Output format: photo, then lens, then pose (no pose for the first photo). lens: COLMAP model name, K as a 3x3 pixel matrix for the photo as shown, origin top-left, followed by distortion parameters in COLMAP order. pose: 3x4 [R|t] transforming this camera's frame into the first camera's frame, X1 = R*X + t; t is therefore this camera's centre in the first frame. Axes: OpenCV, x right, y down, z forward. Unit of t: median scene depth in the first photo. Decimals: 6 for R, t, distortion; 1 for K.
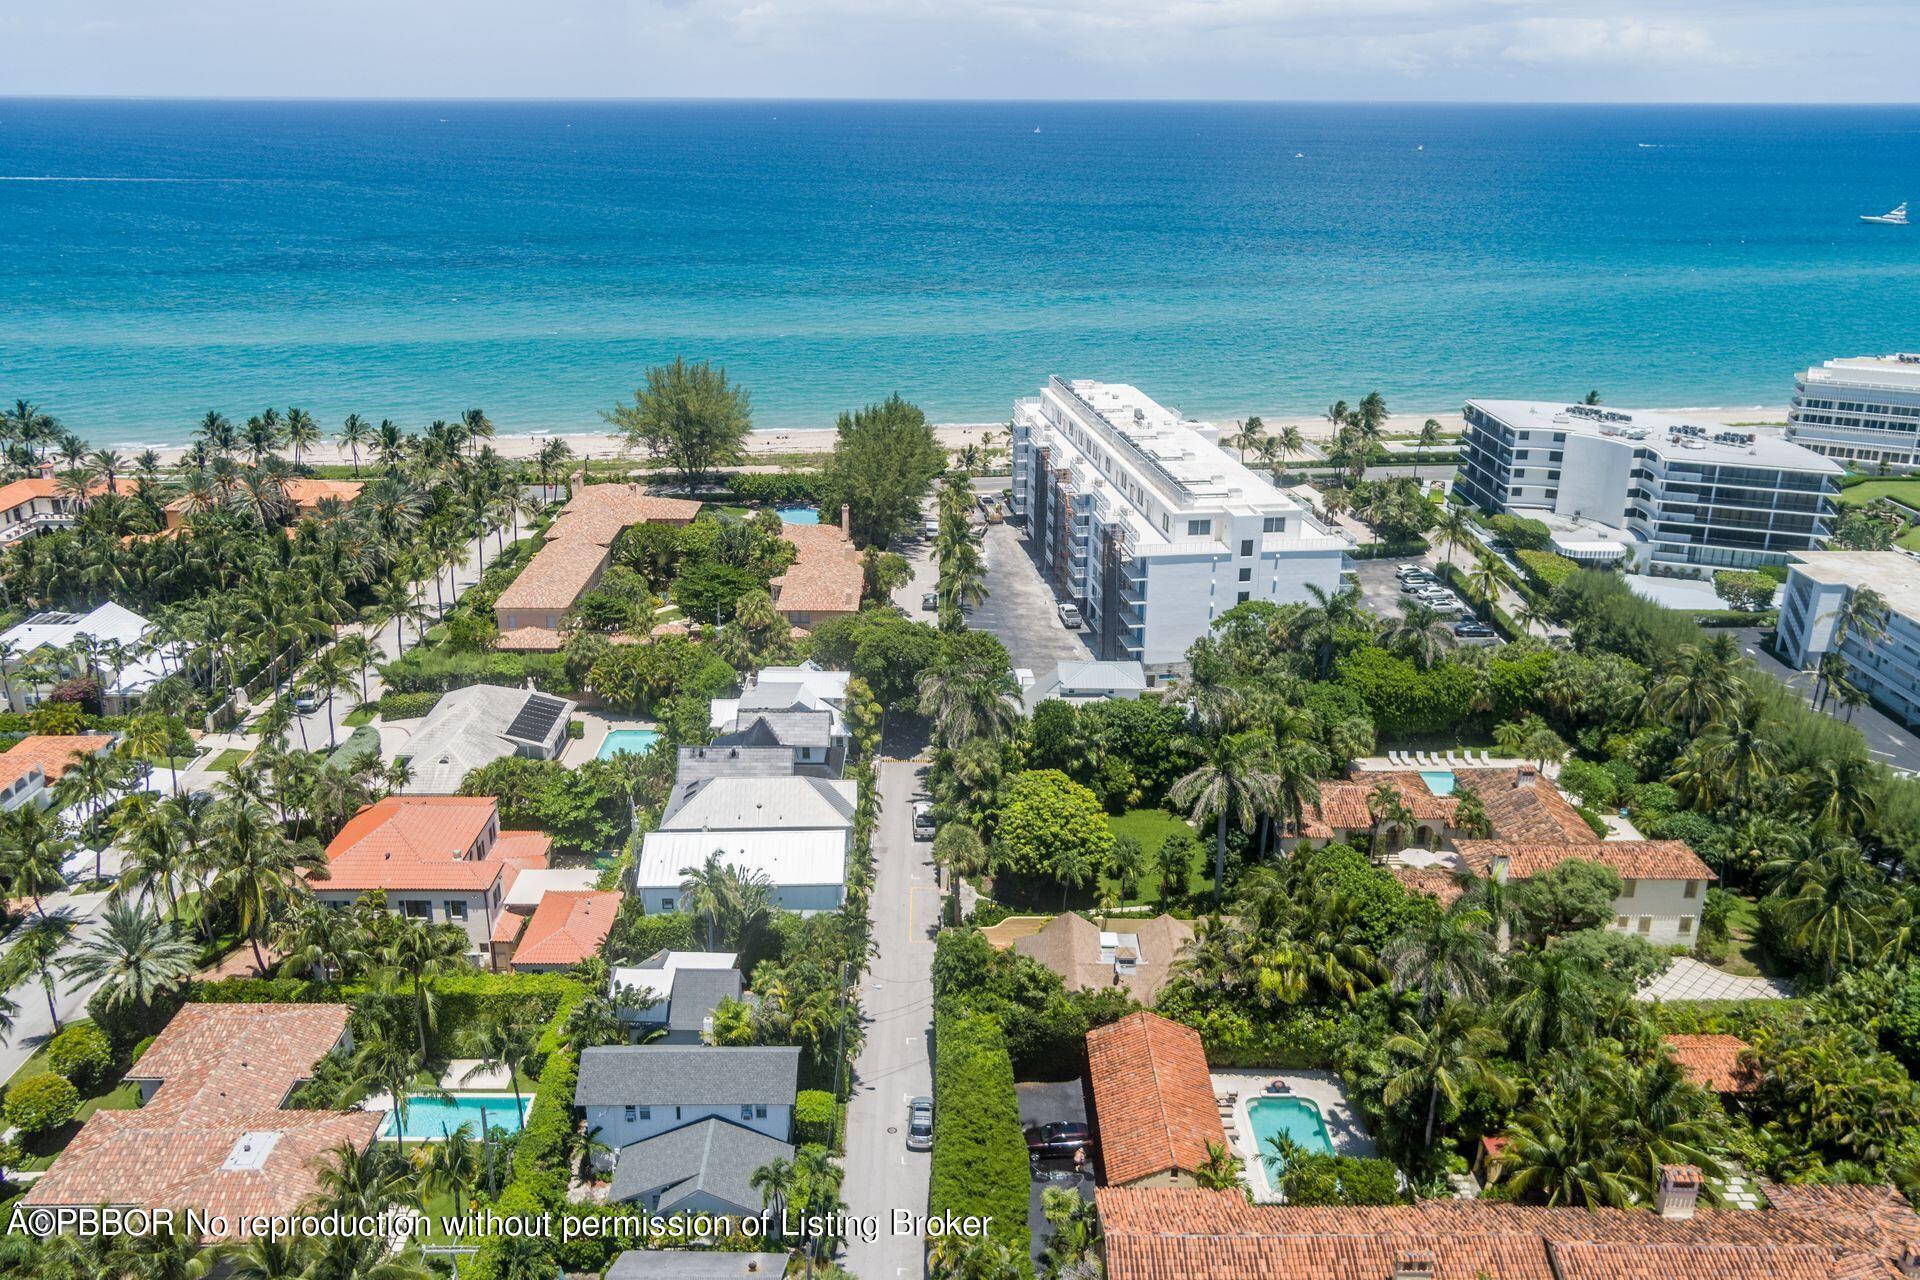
lens RADIAL K [[1524.4, 0, 966.1], [0, 1524.4, 640.9], [0, 0, 1]] dist [-0.007546, 0.004580]
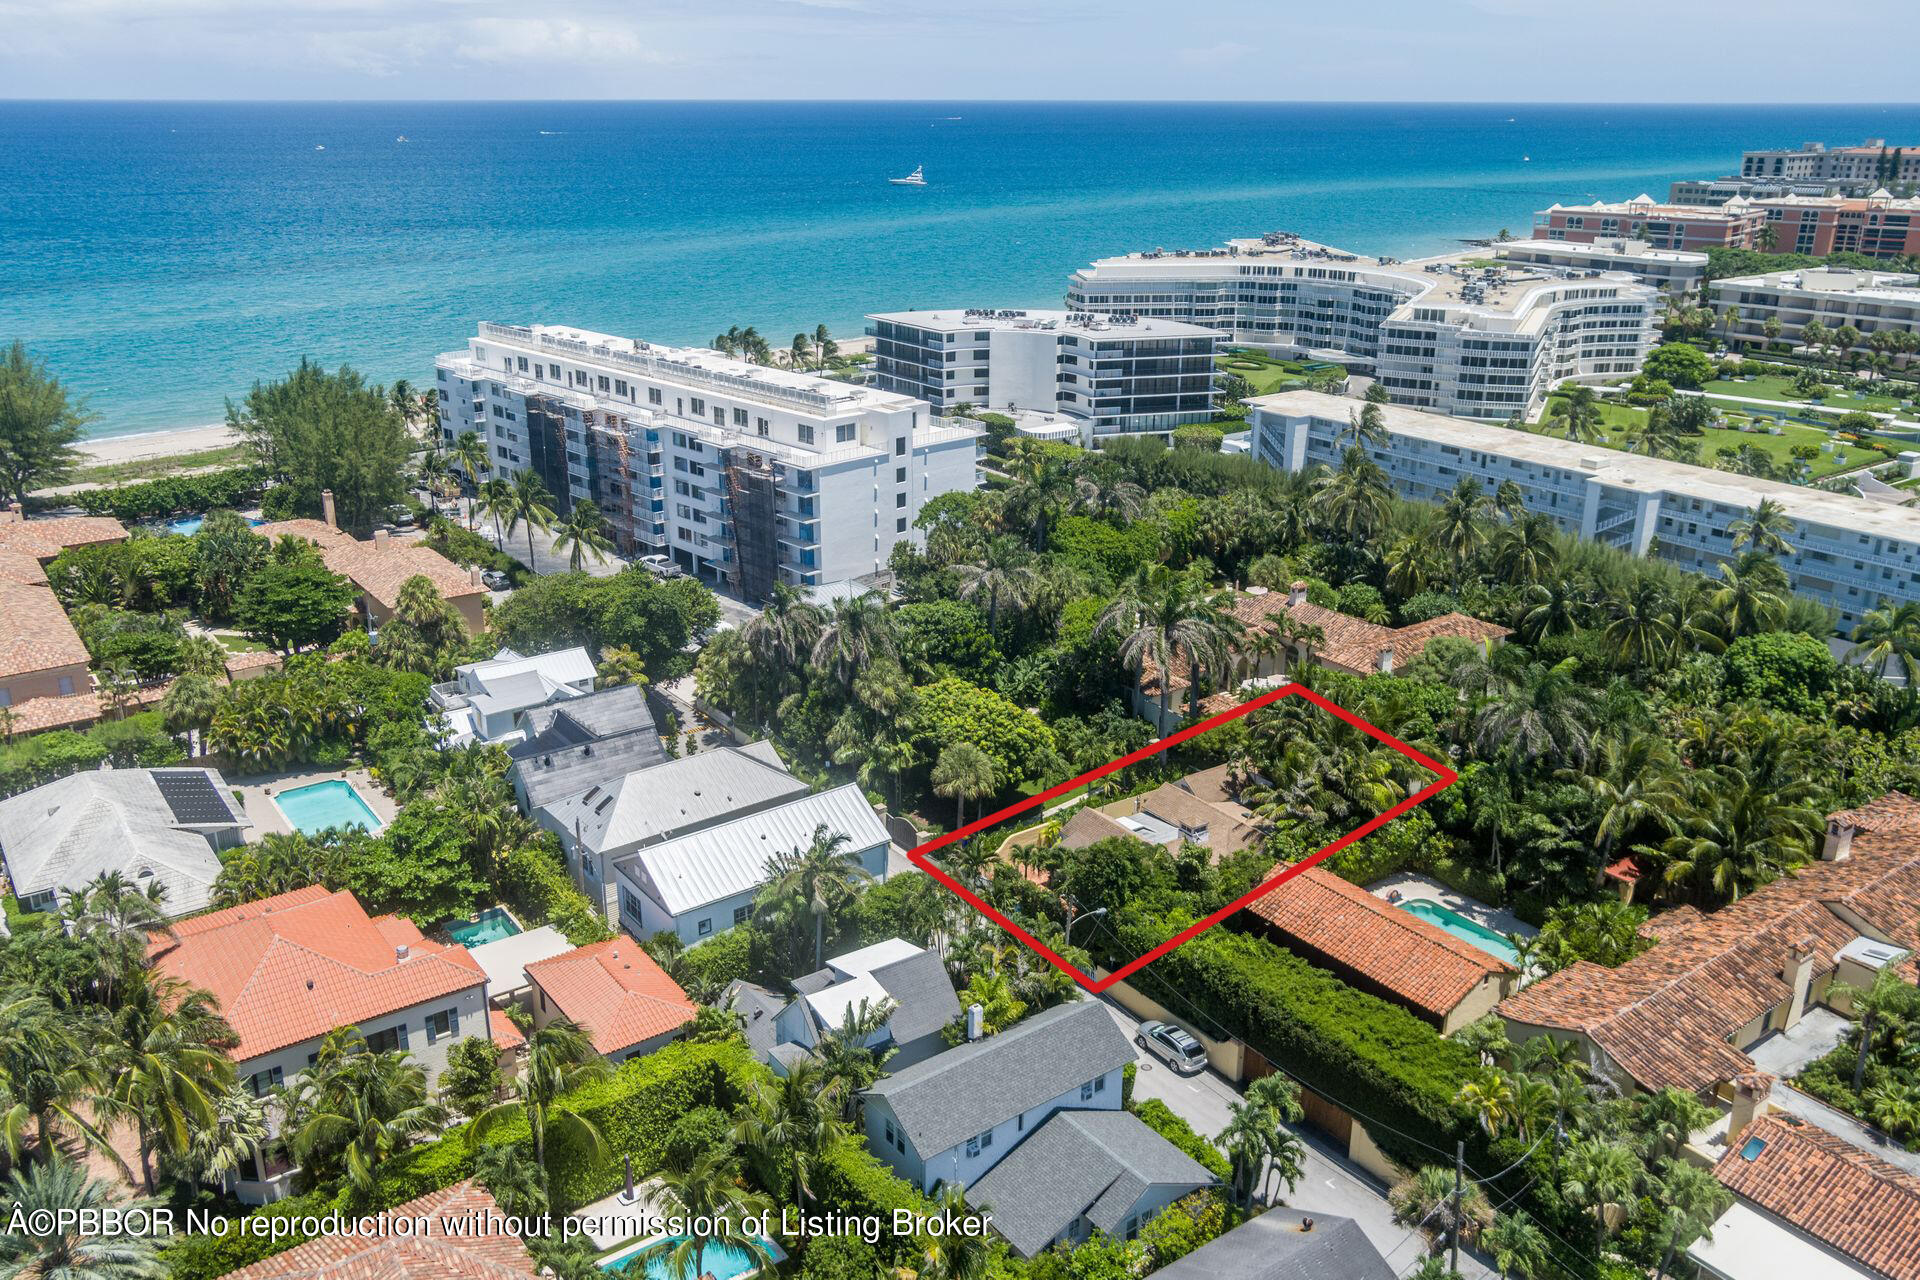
lens RADIAL K [[1524.4, 0, 960.3], [0, 1524.4, 644.3], [0, 0, 1]] dist [-0.007546, 0.004580]
pose [[0.813438, -0.201930, 0.545475, -0.257270], [0.200827, 0.977635, 0.062431, 0.006334], [-0.545882, 0.058763, 0.835799, 0.151297]]
